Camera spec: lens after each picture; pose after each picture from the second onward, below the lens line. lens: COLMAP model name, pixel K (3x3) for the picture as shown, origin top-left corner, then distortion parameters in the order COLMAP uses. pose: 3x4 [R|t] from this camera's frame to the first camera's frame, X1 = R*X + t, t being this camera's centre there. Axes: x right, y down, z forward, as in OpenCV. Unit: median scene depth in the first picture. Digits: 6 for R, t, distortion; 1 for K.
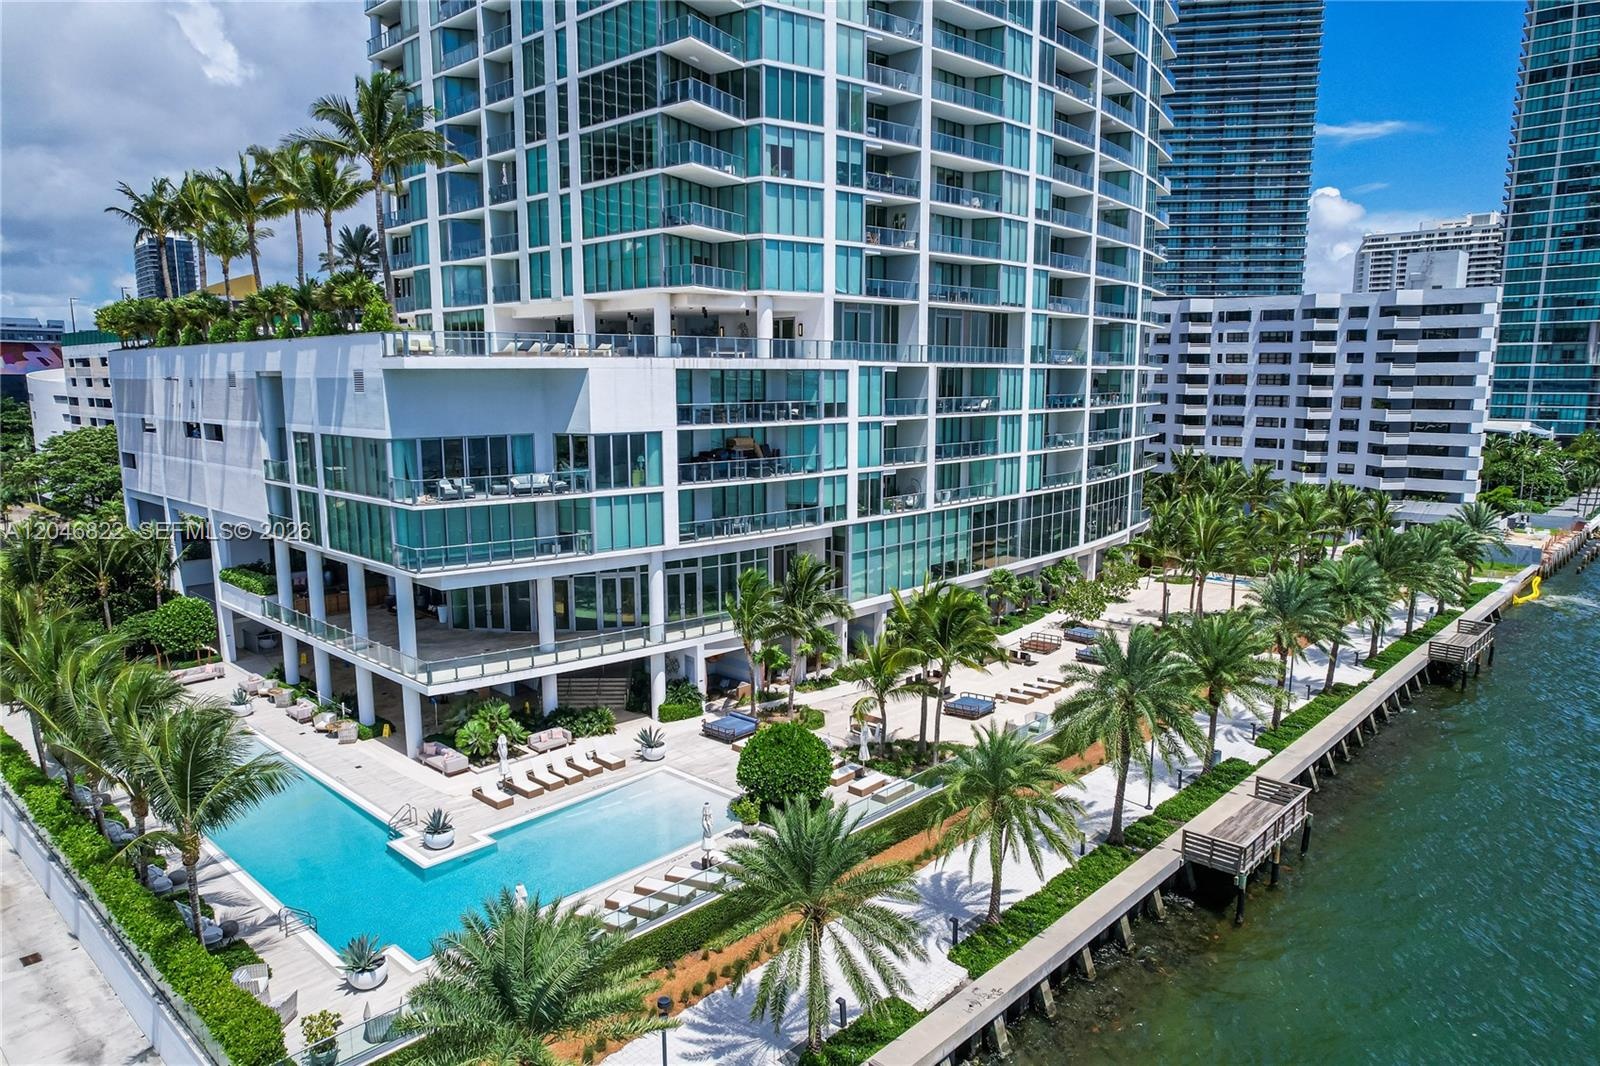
lens RADIAL K [[1034.4, 0, 800.0], [0, 1034.4, 533.0], [0, 0, 1]] dist [-0.007697, -0.000713]
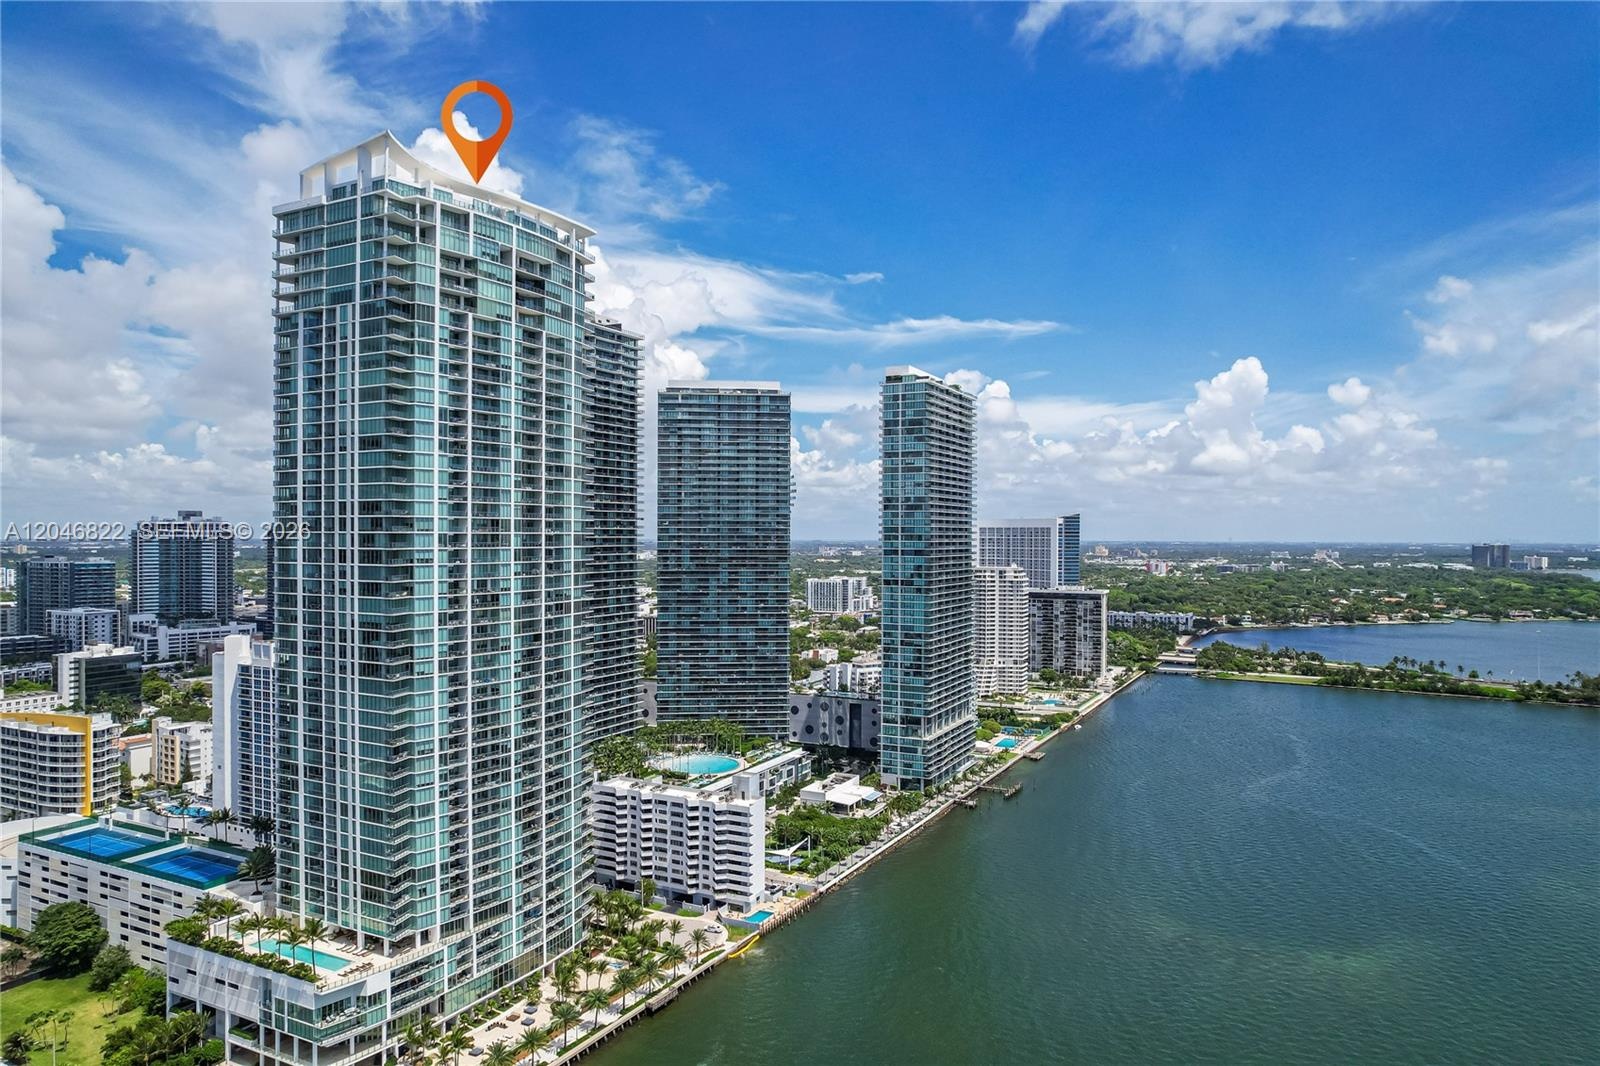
lens RADIAL K [[1030.2, 0, 797.7], [0, 1030.2, 541.6], [0, 0, 1]] dist [0.002322, 0.002277]
pose [[0.963970, 0.001554, 0.266005, 0.217001], [0.039475, 0.988076, -0.148822, -0.768016], [-0.263065, 0.153961, 0.952414, -2.268806]]
